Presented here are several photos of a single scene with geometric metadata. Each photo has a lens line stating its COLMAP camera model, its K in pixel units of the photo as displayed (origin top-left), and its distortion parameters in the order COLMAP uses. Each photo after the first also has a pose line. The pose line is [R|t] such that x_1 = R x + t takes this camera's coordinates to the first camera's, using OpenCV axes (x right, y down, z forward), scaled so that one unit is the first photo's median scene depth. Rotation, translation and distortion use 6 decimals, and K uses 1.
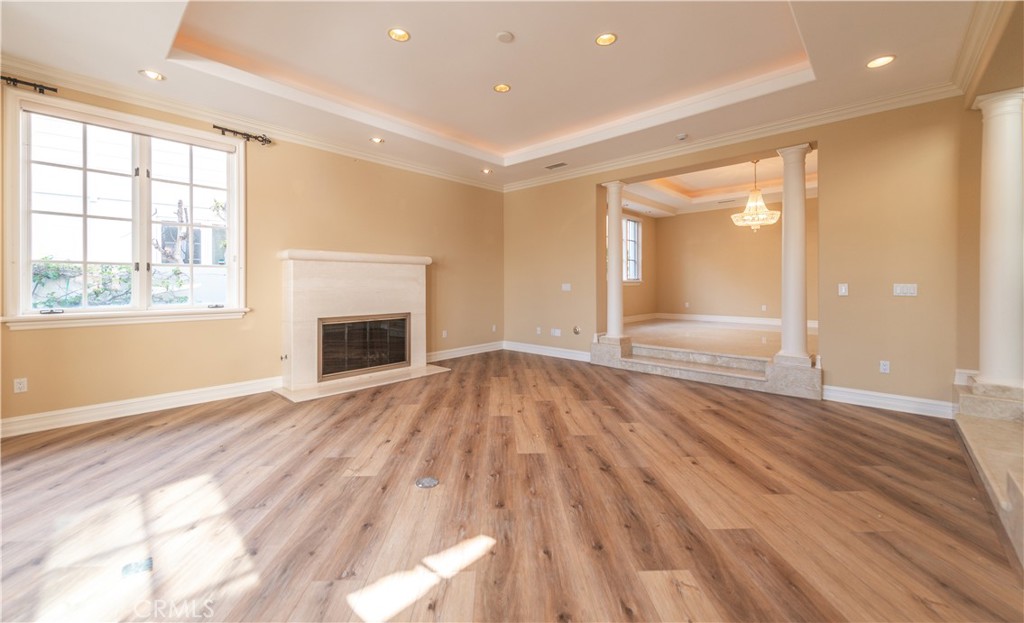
lens RADIAL K [[403.0, 0, 511.6], [0, 403.0, 283.1], [0, 0, 1]] dist [0.016524, -0.000173]
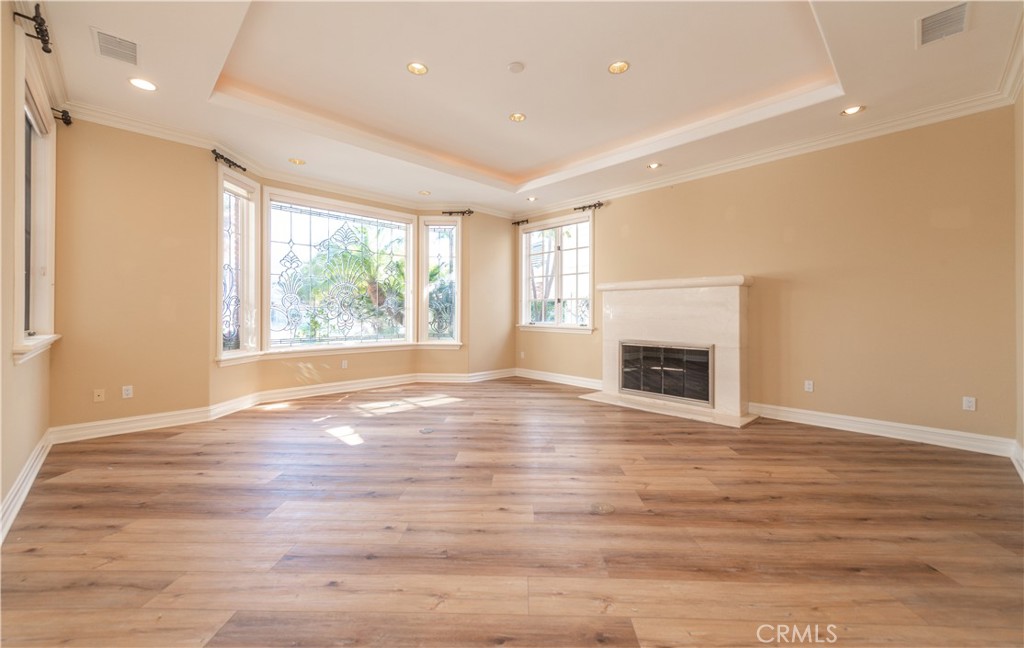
lens RADIAL K [[396.4, 0, 509.6], [0, 396.4, 312.5], [0, 0, 1]] dist [0.022340, 0.000125]
pose [[-0.052973, 0.000299, -0.998596, 0.823792], [-0.002677, 0.999996, 0.000441, 0.011270], [0.998592, 0.002696, -0.052972, 0.859197]]
